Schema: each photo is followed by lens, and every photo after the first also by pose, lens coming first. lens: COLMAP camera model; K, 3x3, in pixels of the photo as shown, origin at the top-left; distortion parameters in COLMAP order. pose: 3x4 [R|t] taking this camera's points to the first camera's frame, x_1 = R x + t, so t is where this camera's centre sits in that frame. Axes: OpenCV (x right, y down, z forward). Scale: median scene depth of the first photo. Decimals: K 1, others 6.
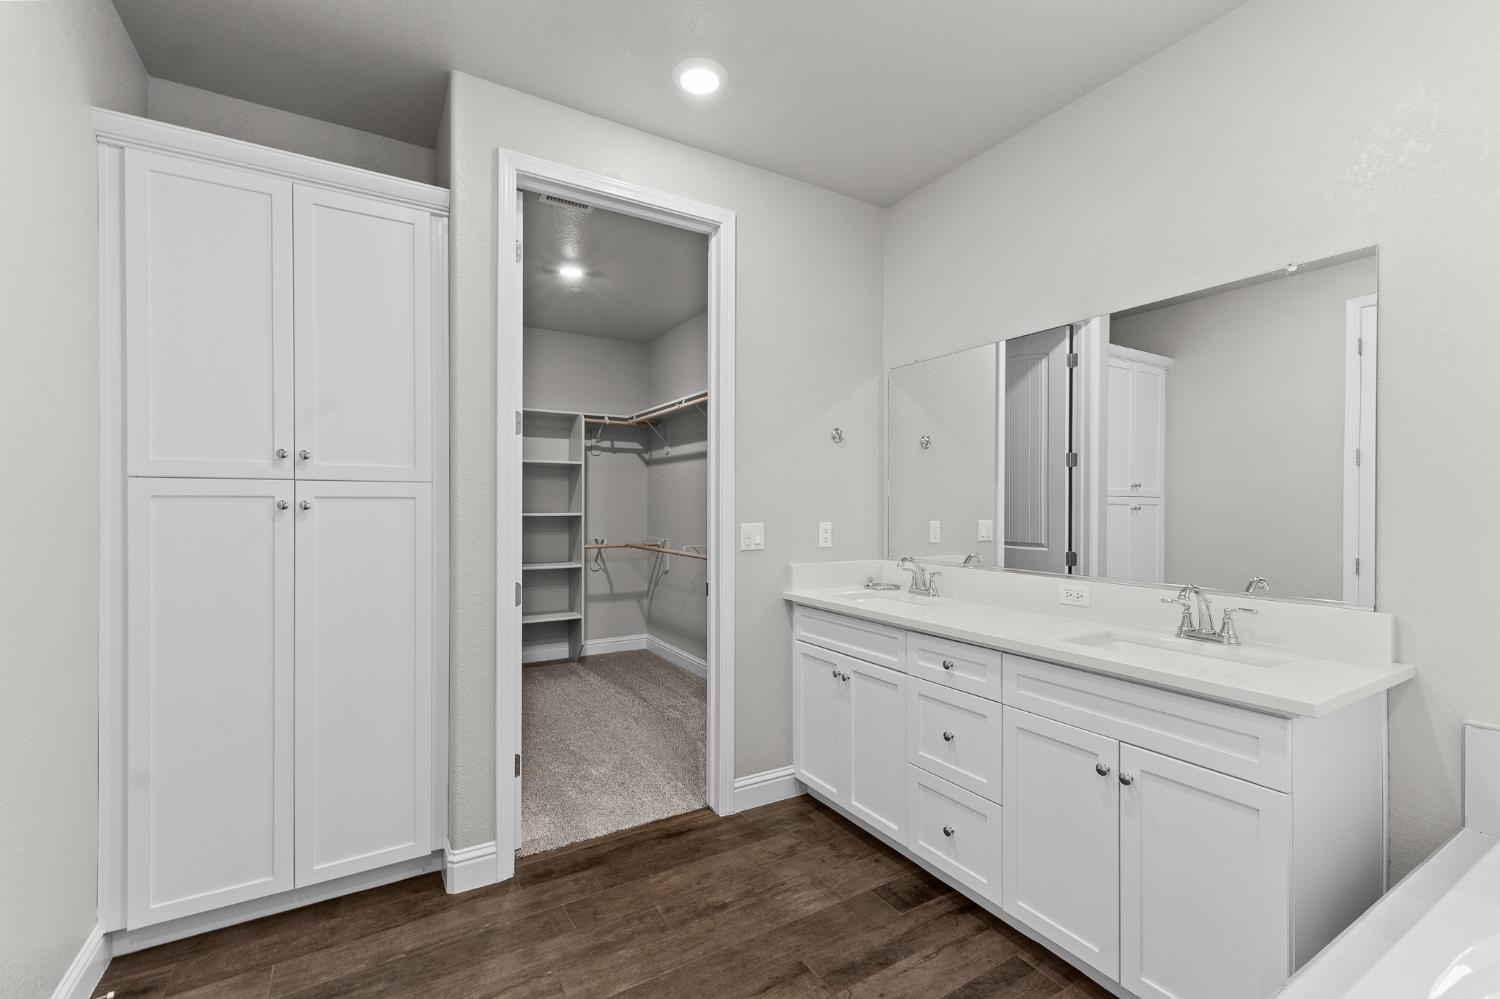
lens RADIAL K [[650.1, 0, 753.8], [0, 650.1, 501.4], [0, 0, 1]] dist [0.003105, -0.000349]
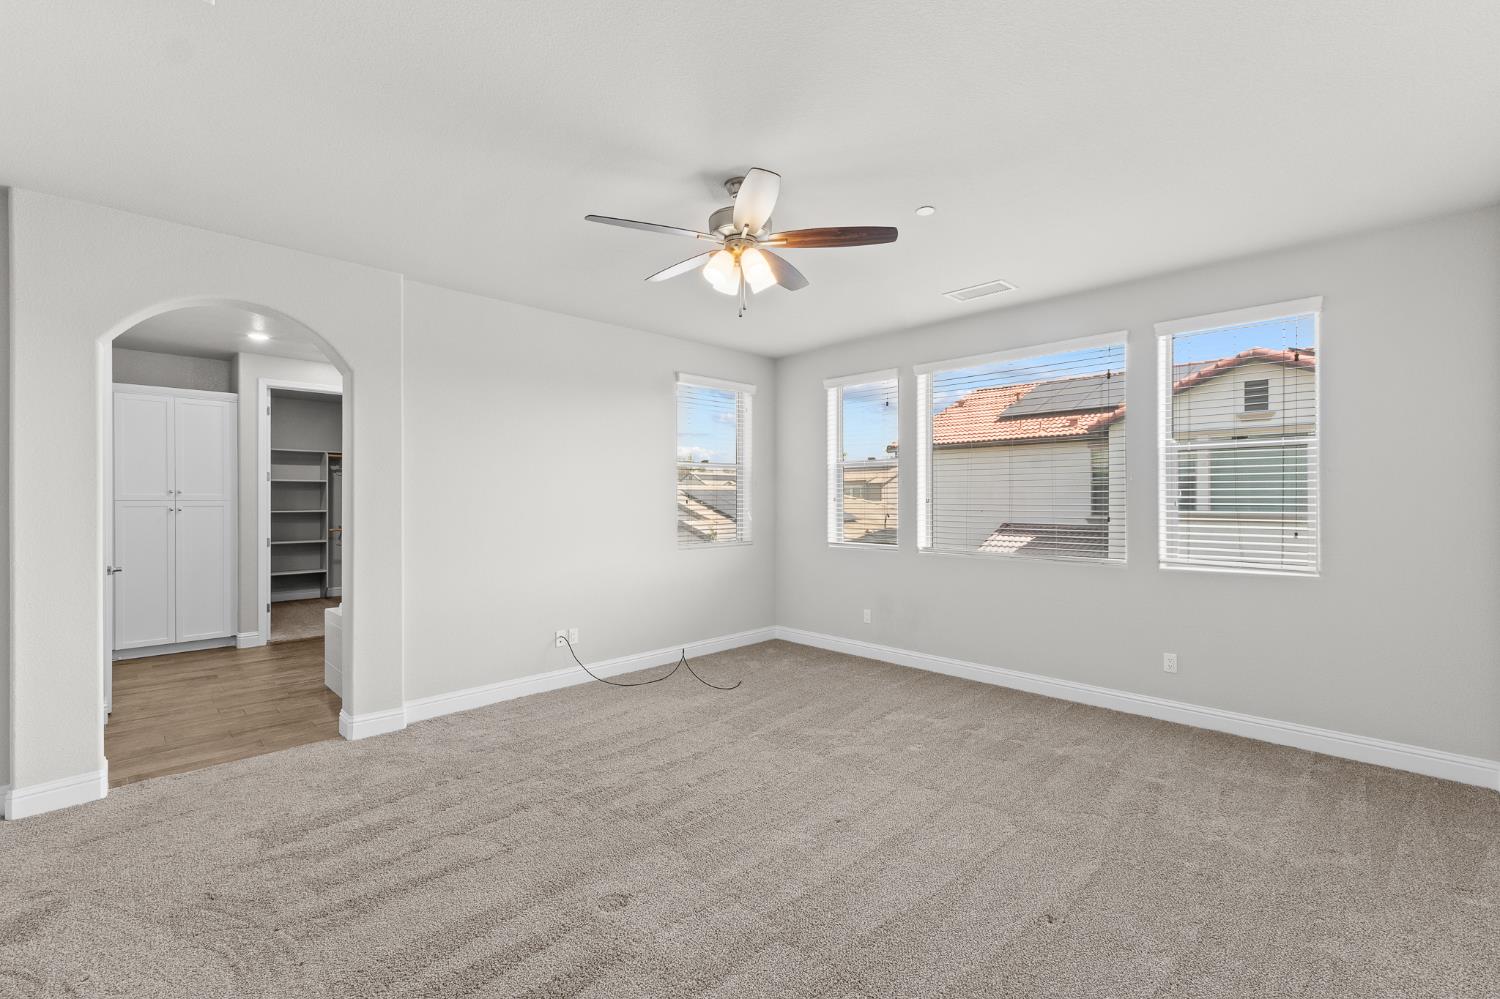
lens RADIAL K [[650.1, 0, 757.3], [0, 650.1, 495.2], [0, 0, 1]] dist [0.003105, -0.000349]
pose [[0.970961, -0.002542, 0.239225, 0.992754], [0.002500, 0.999997, 0.000478, -0.046561], [-0.239226, 0.000134, 0.970964, -2.170662]]
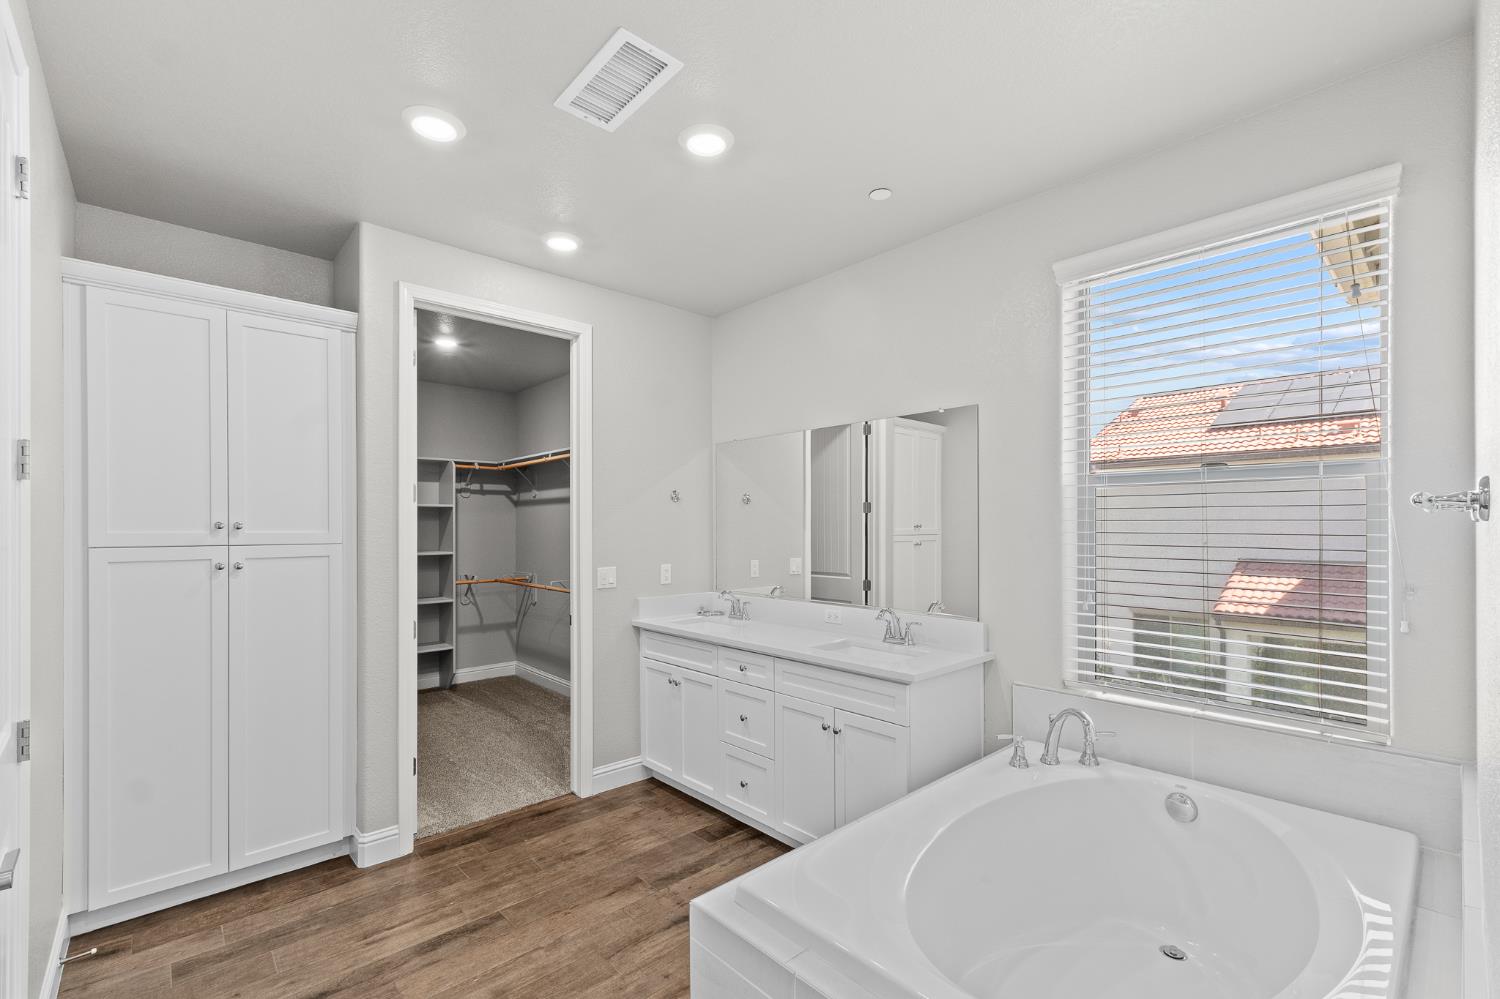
lens RADIAL K [[650.1, 0, 751.6], [0, 650.1, 522.0], [0, 0, 1]] dist [0.003105, -0.000349]
pose [[0.981379, -0.005125, 0.192014, 0.039935], [0.005732, 0.999980, -0.002605, -0.062642], [-0.191997, 0.003657, 0.981389, -0.384649]]
